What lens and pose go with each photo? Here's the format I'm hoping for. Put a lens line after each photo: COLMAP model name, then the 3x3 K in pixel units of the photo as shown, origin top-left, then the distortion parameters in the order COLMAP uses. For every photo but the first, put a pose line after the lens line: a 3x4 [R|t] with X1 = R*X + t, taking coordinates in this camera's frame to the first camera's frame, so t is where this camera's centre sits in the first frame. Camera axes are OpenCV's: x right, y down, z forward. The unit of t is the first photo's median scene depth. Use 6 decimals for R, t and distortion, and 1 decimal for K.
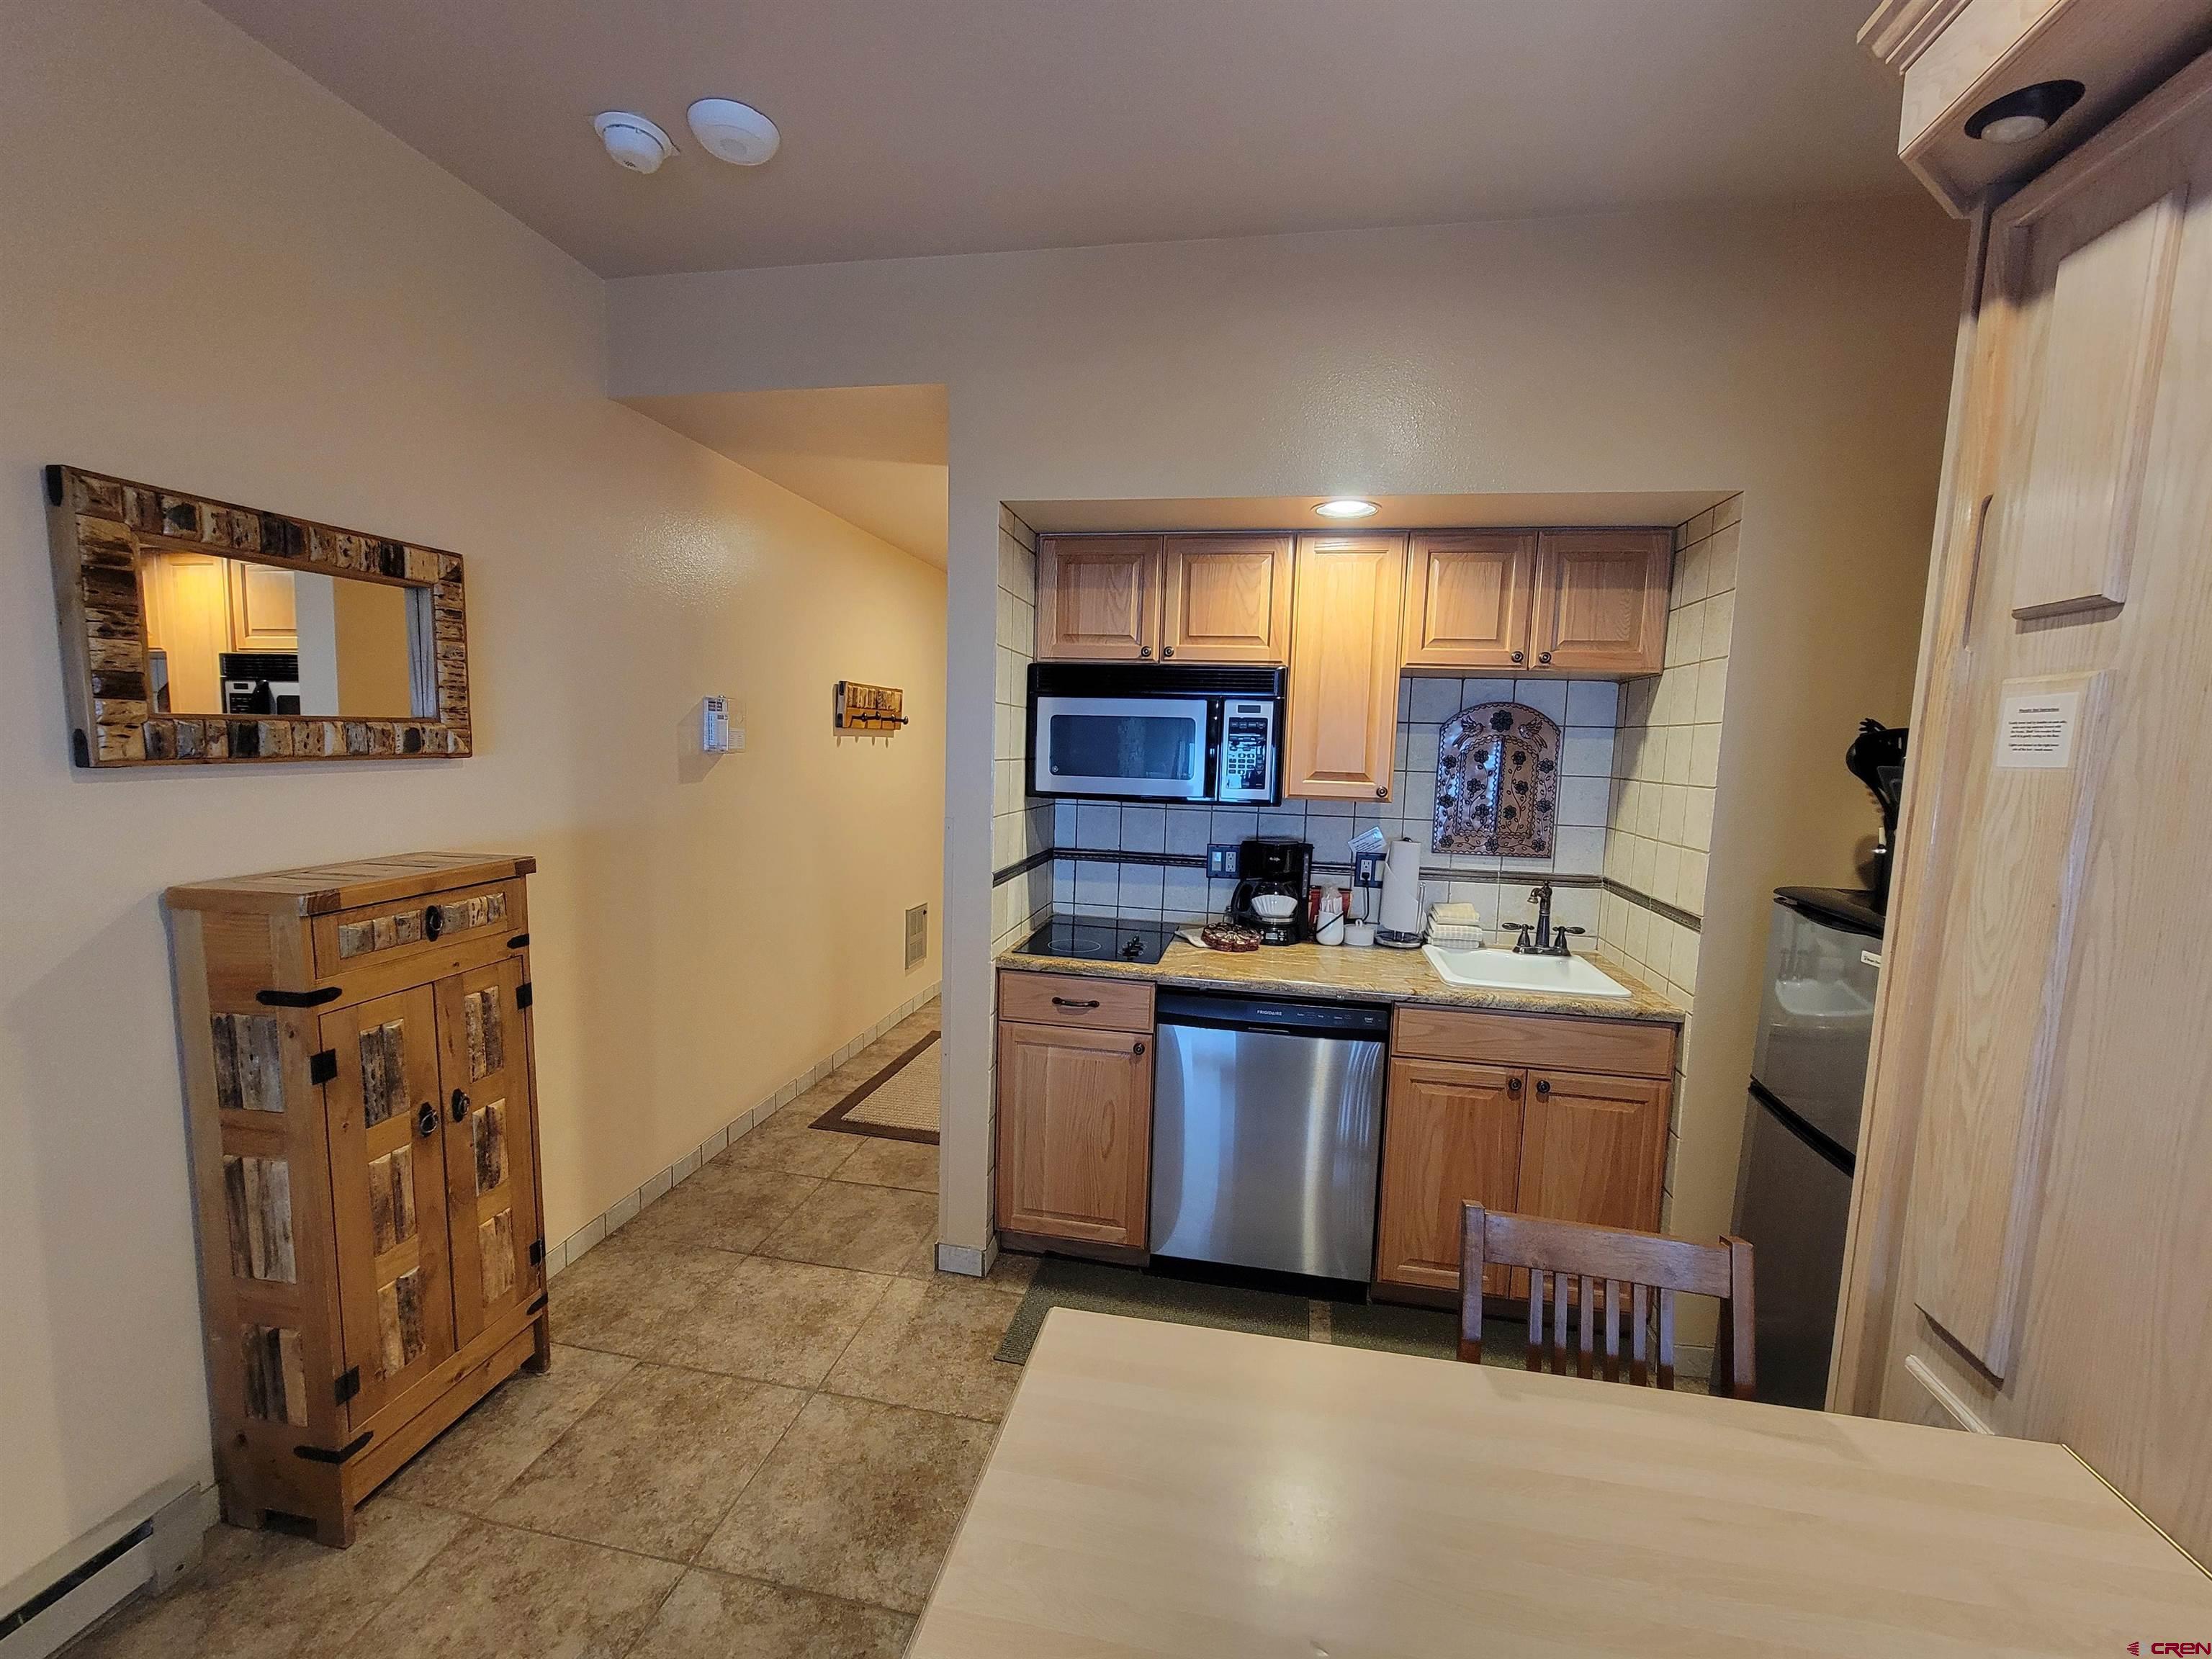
lens RADIAL K [[902.2, 0, 1110.7], [0, 902.2, 834.4], [0, 0, 1]] dist [-0.003976, 0.001006]
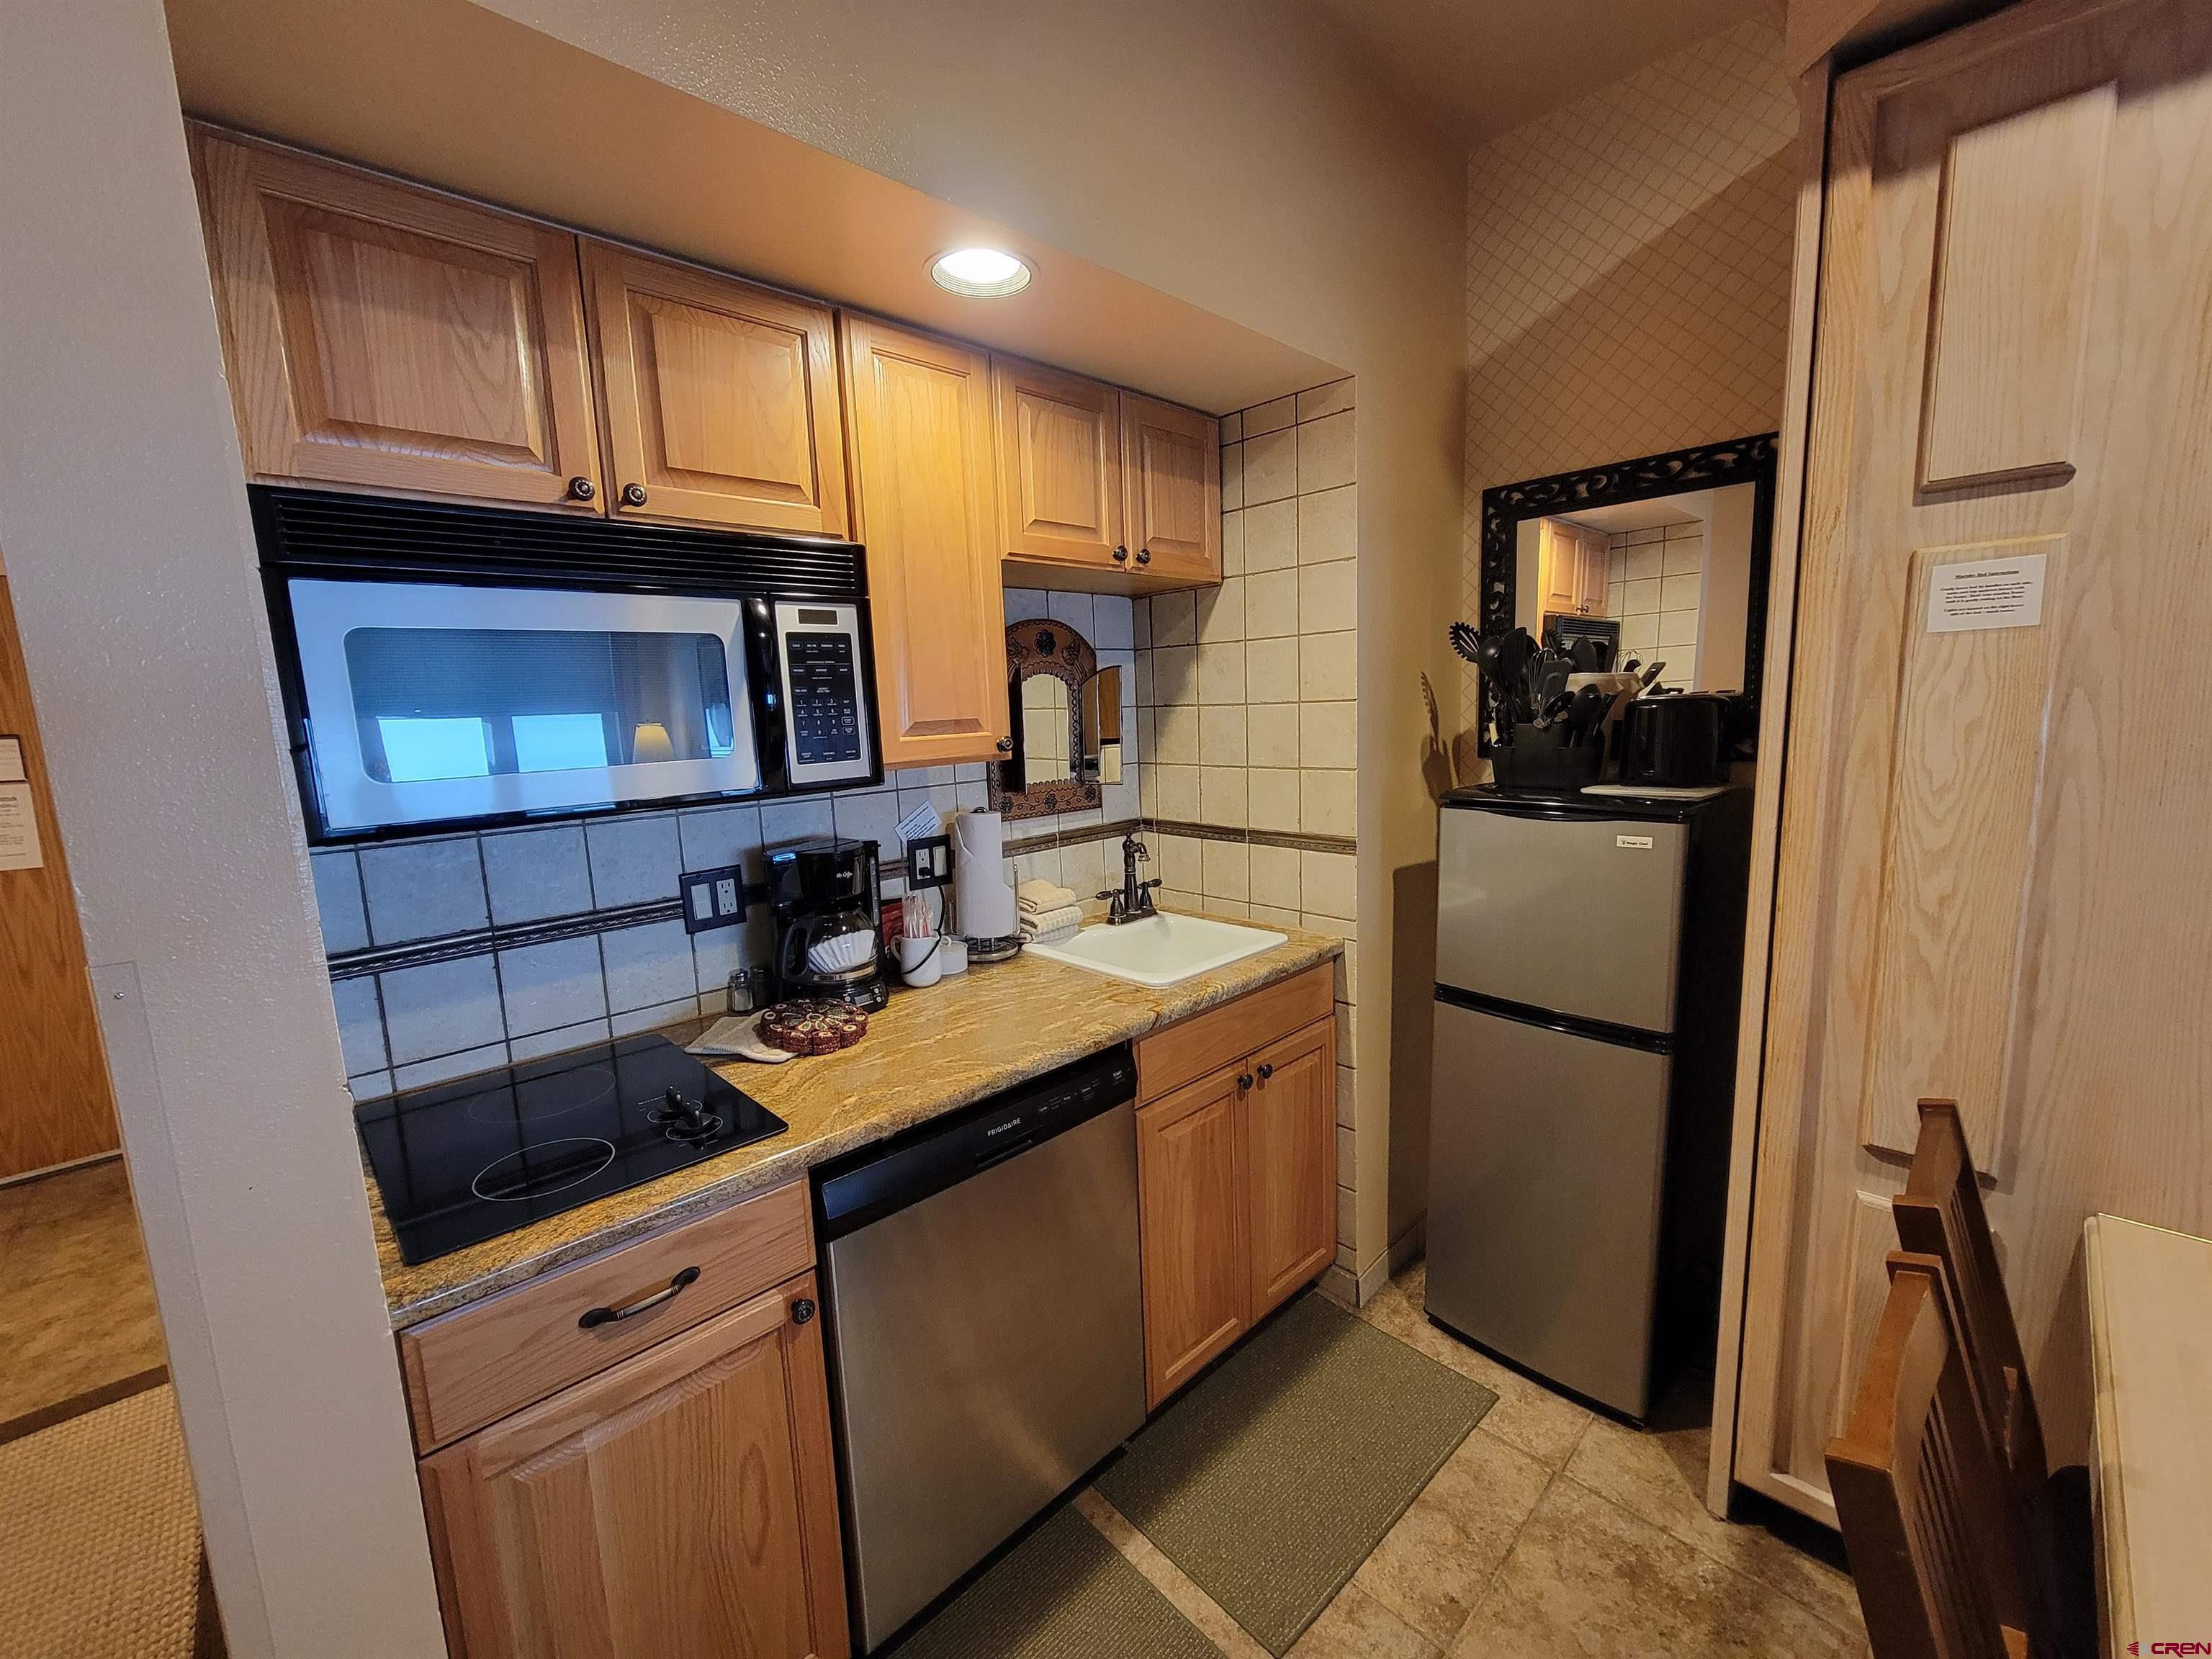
lens RADIAL K [[902.2, 0, 1106.9], [0, 902.2, 833.2], [0, 0, 1]] dist [-0.003976, 0.001006]
pose [[0.575445, -0.171826, 0.799586, -0.217078], [0.141956, 0.983825, 0.109255, -0.046060], [-0.805426, 0.050636, 0.590529, 0.560825]]
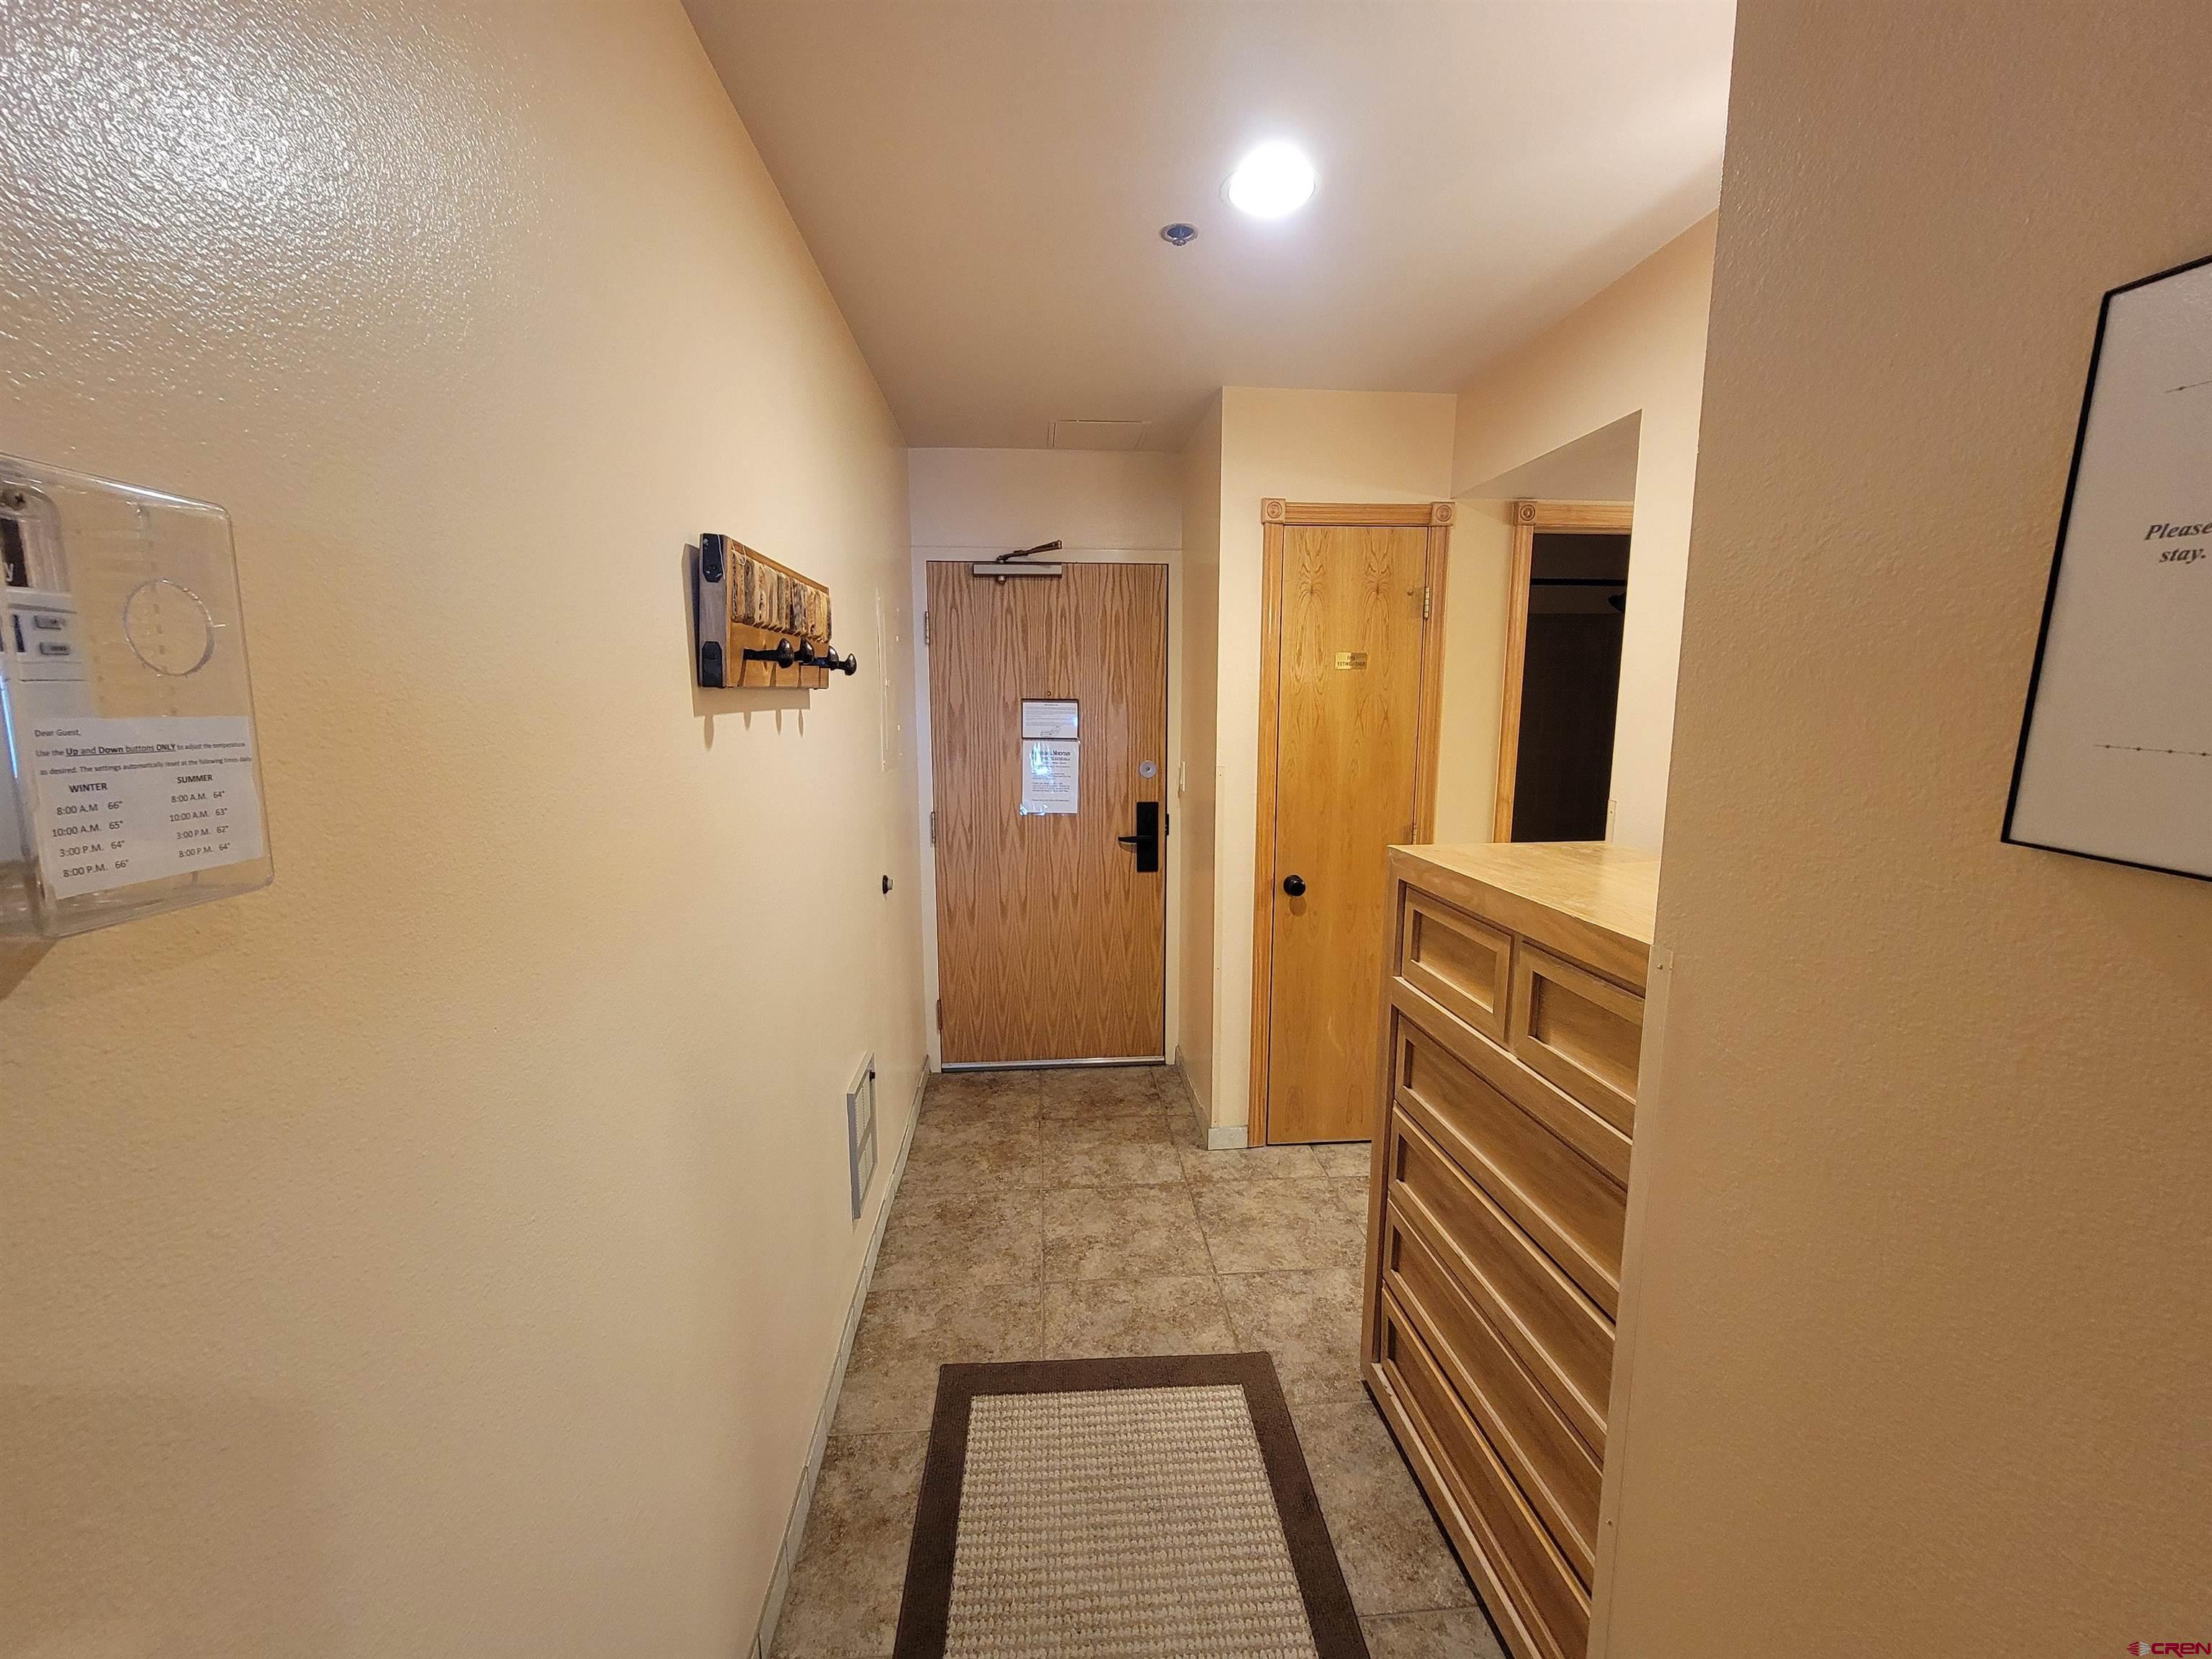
lens RADIAL K [[902.2, 0, 1107.1], [0, 902.2, 835.8], [0, 0, 1]] dist [-0.003976, 0.001006]
pose [[0.965414, -0.071943, 0.250600, -0.395439], [0.057526, 0.996265, 0.064395, -0.125889], [-0.254297, -0.047752, 0.965947, 1.045122]]
